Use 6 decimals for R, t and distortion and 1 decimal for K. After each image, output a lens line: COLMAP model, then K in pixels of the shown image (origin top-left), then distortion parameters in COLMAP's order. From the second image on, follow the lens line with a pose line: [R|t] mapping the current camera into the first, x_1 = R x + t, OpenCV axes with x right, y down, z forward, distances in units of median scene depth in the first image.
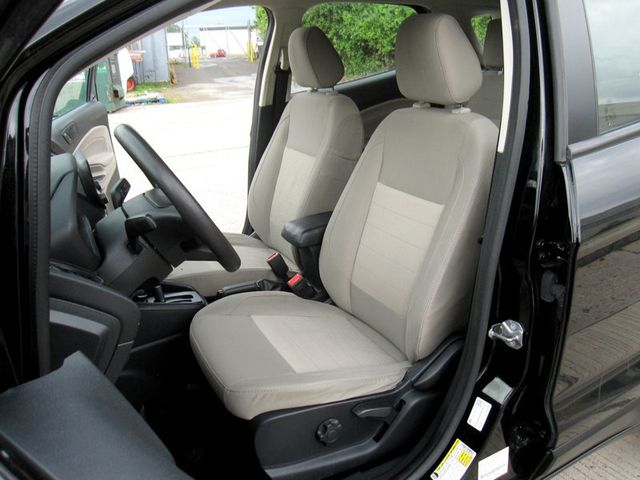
lens RADIAL K [[527.6, 0, 318.5], [0, 527.6, 242.6], [0, 0, 1]] dist [-0.067130, 0.025285]
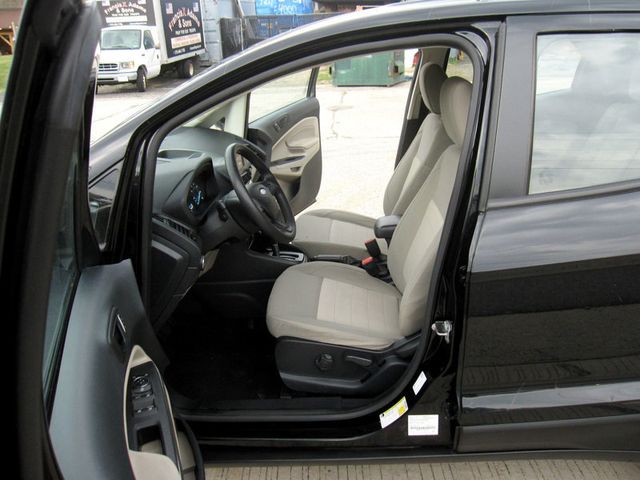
lens RADIAL K [[527.6, 0, 322.4], [0, 527.6, 238.7], [0, 0, 1]] dist [-0.067130, 0.025285]
pose [[0.860408, 0.193043, -0.471628, 0.570383], [-0.171295, 0.981182, 0.089110, -0.099741], [0.479954, 0.004117, 0.877284, -0.270471]]
